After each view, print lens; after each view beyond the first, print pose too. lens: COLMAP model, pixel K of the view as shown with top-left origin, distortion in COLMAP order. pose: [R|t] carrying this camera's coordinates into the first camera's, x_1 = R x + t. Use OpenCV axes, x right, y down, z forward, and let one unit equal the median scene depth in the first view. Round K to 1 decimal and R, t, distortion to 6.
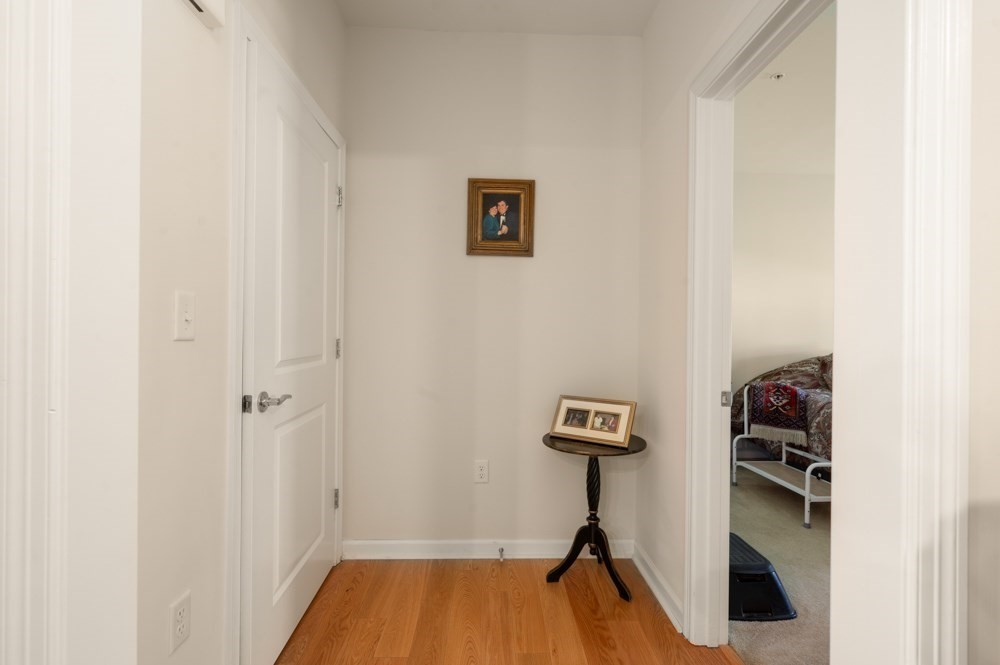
lens RADIAL K [[462.2, 0, 502.1], [0, 462.2, 329.5], [0, 0, 1]] dist [0.000018, -0.000569]
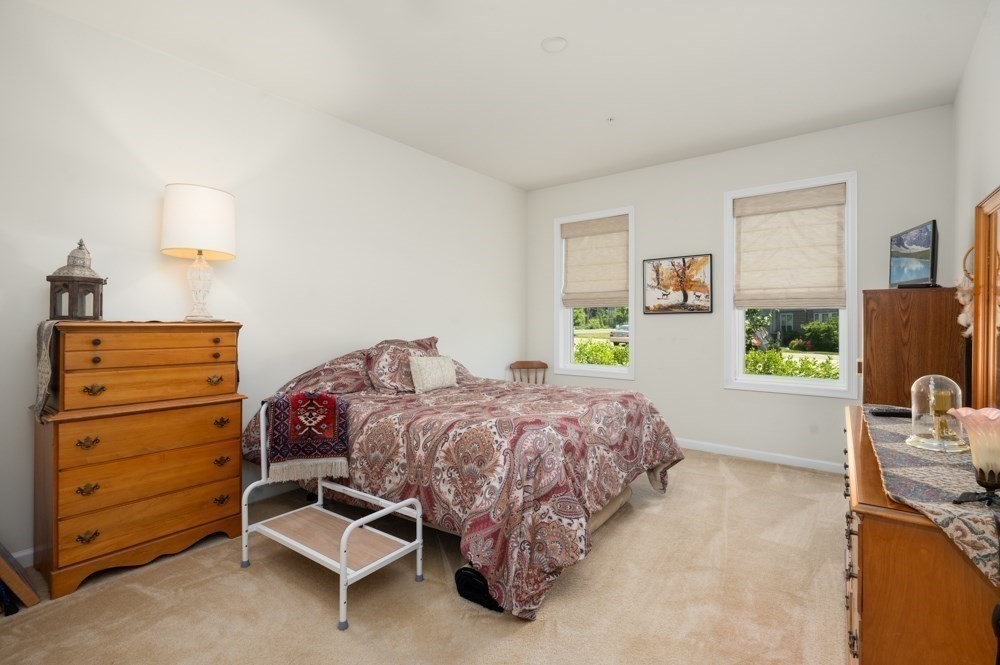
lens RADIAL K [[462.2, 0, 502.1], [0, 462.2, 329.5], [0, 0, 1]] dist [0.000018, -0.000569]
pose [[0.642374, -0.024459, 0.766001, 0.256409], [0.000132, 0.999494, 0.031804, -0.001037], [-0.766391, -0.020329, 0.642052, 0.342744]]
